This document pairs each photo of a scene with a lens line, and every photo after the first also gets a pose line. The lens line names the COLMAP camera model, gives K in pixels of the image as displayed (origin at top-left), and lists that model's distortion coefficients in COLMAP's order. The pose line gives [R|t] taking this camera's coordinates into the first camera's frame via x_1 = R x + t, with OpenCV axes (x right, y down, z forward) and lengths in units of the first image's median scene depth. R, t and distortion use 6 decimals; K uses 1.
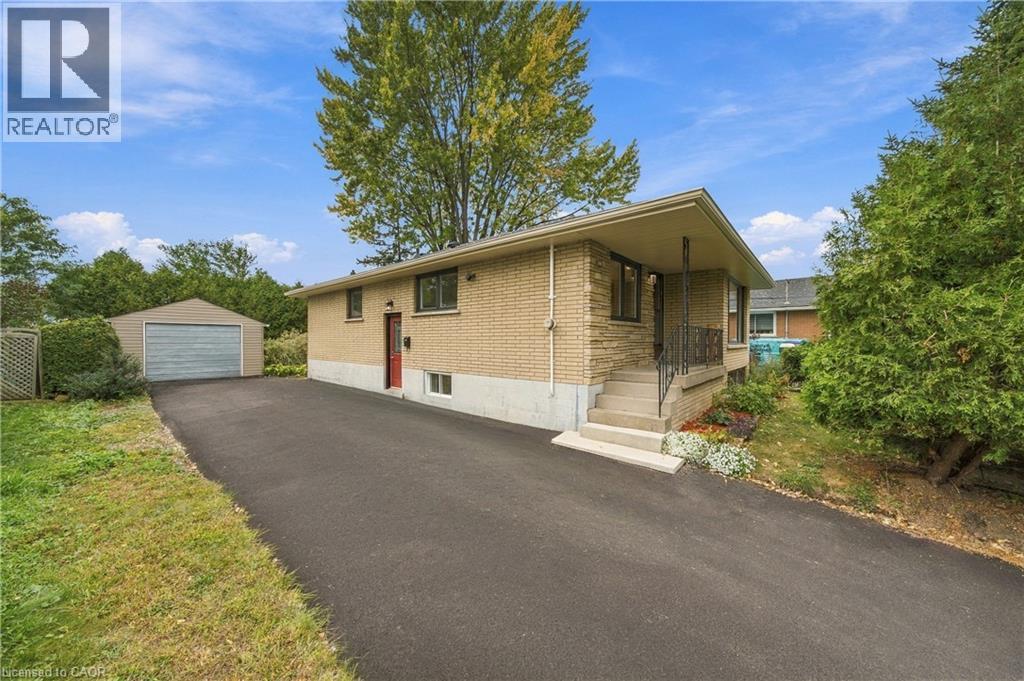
lens RADIAL K [[357.3, 0, 512.0], [0, 357.3, 340.5], [0, 0, 1]] dist [0.000628, 0.000168]
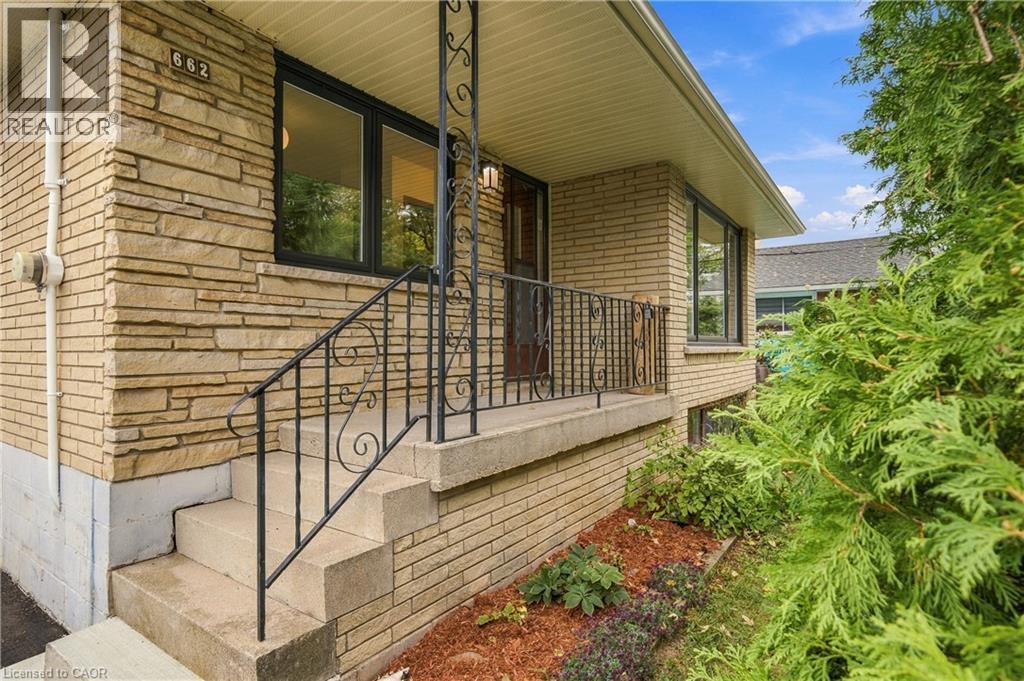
lens RADIAL K [[530.6, 0, 512.0], [0, 530.6, 340.5], [0, 0, 1]] dist [-0.001108, 0.000286]
pose [[0.995669, -0.000146, 0.092964, 0.351744], [0.001026, 0.999955, -0.009419, 0.013076], [-0.092959, 0.009473, 0.995625, 0.404440]]
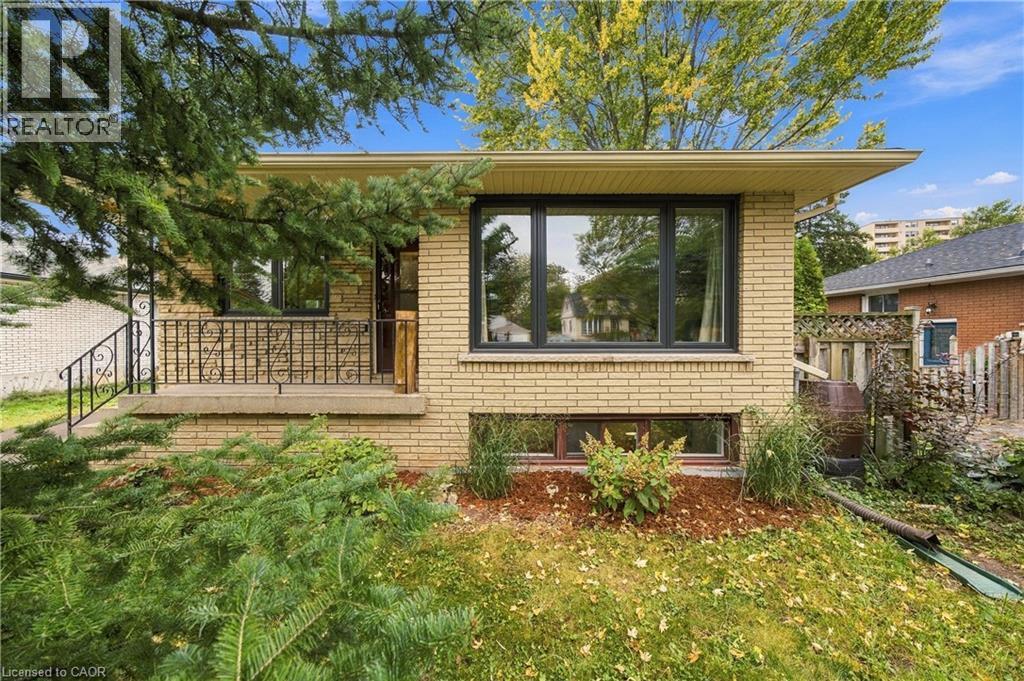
lens RADIAL K [[347.2, 0, 504.0], [0, 347.2, 343.3], [0, 0, 1]] dist [-0.000976, 0.000383]
pose [[0.638725, 0.003148, -0.769429, 1.048166], [0.001133, 0.999987, 0.005032, -0.002724], [0.769434, -0.004086, 0.638713, 0.812628]]
